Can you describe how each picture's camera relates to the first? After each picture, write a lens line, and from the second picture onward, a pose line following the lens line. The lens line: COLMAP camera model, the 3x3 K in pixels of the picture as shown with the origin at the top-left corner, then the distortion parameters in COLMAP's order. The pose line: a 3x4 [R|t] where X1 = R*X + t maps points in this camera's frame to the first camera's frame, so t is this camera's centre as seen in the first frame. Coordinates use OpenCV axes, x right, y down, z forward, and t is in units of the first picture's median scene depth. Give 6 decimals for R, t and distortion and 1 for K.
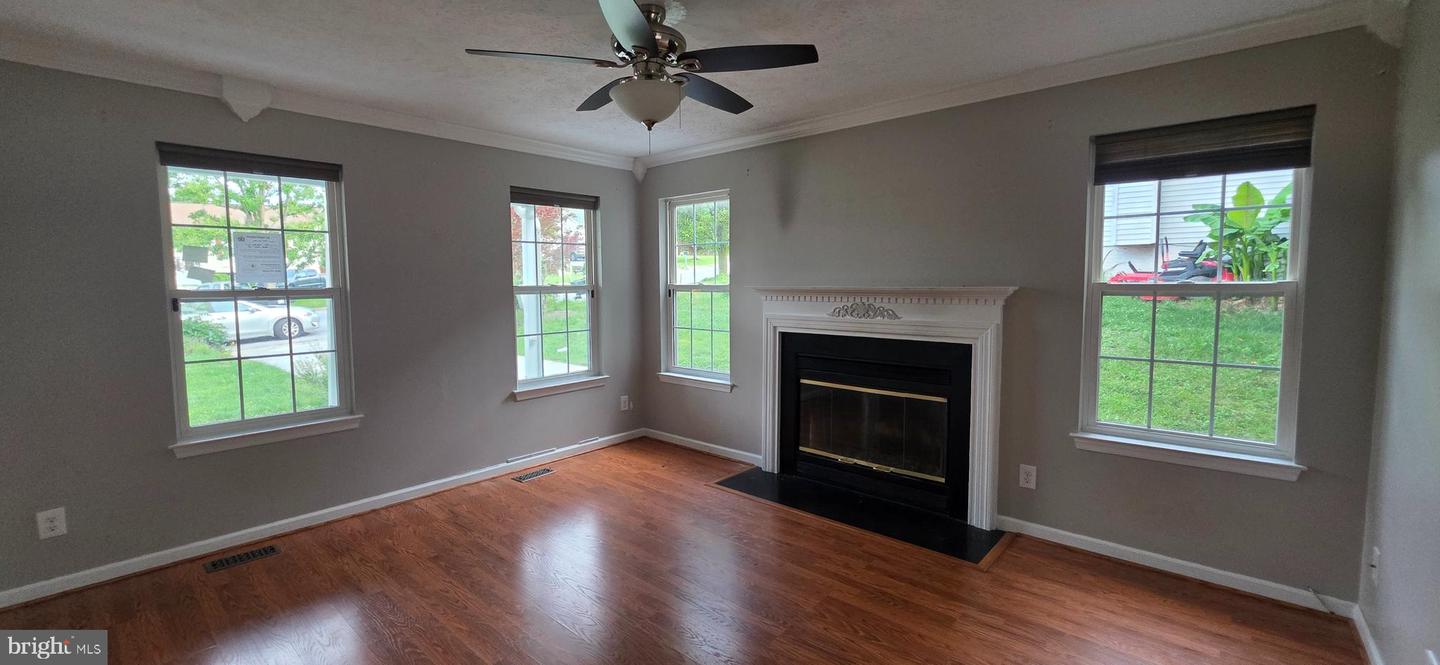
lens RADIAL K [[579.1, 0, 718.1], [0, 579.1, 322.9], [0, 0, 1]] dist [0.000324, -0.000236]
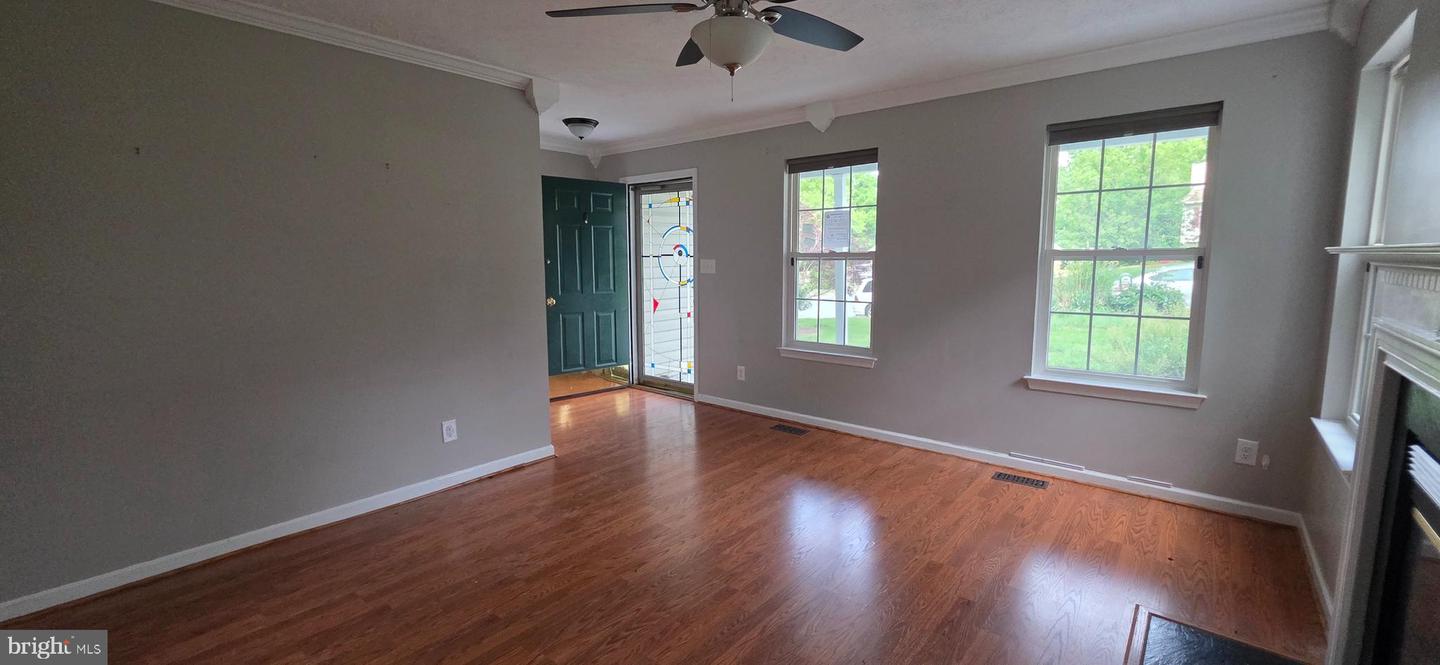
lens RADIAL K [[579.1, 0, 718.1], [0, 579.1, 322.9], [0, 0, 1]] dist [0.000324, -0.000236]
pose [[0.024762, 0.122181, -0.992199, 0.522459], [-0.066949, 0.990478, 0.120298, -0.033309], [0.997449, 0.063448, 0.032706, 0.598300]]
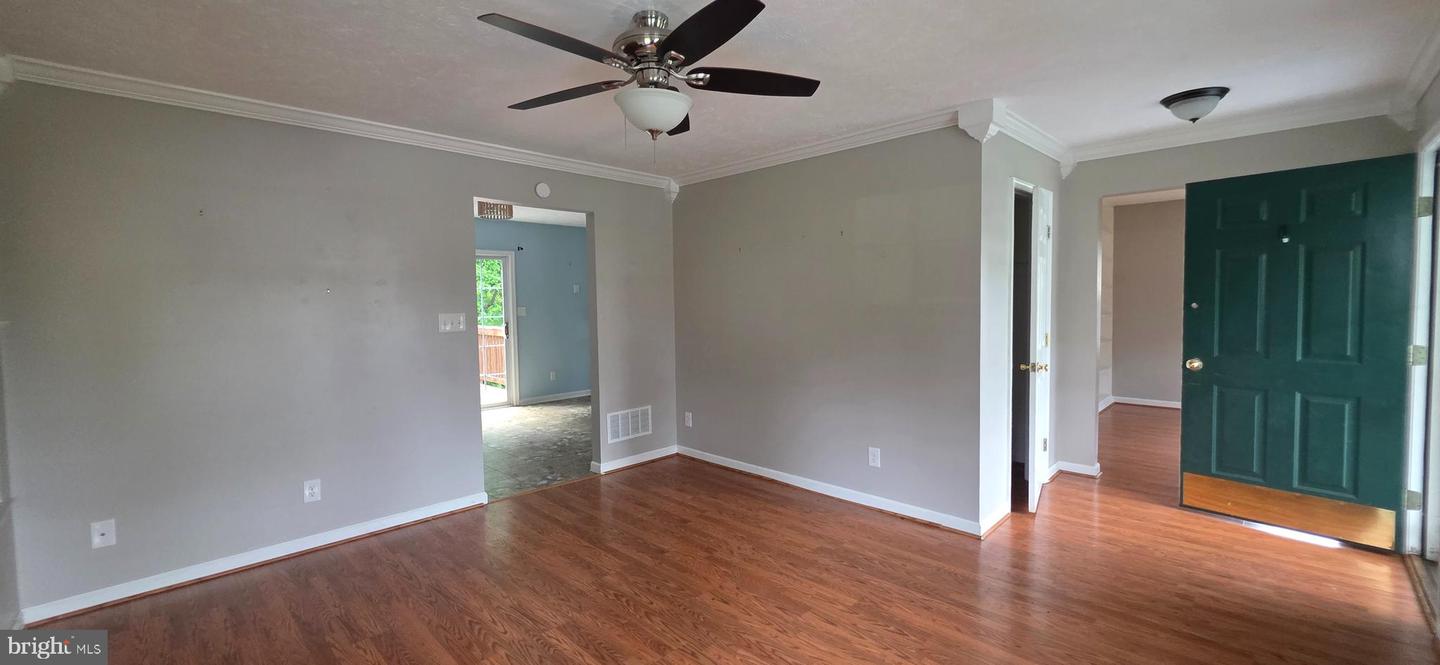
lens RADIAL K [[579.1, 0, 718.1], [0, 579.1, 322.9], [0, 0, 1]] dist [0.000324, -0.000236]
pose [[-0.998156, 0.019659, 0.057437, -0.164450], [0.026214, 0.992938, 0.115704, -0.086101], [-0.054757, 0.116996, -0.991622, 1.216792]]
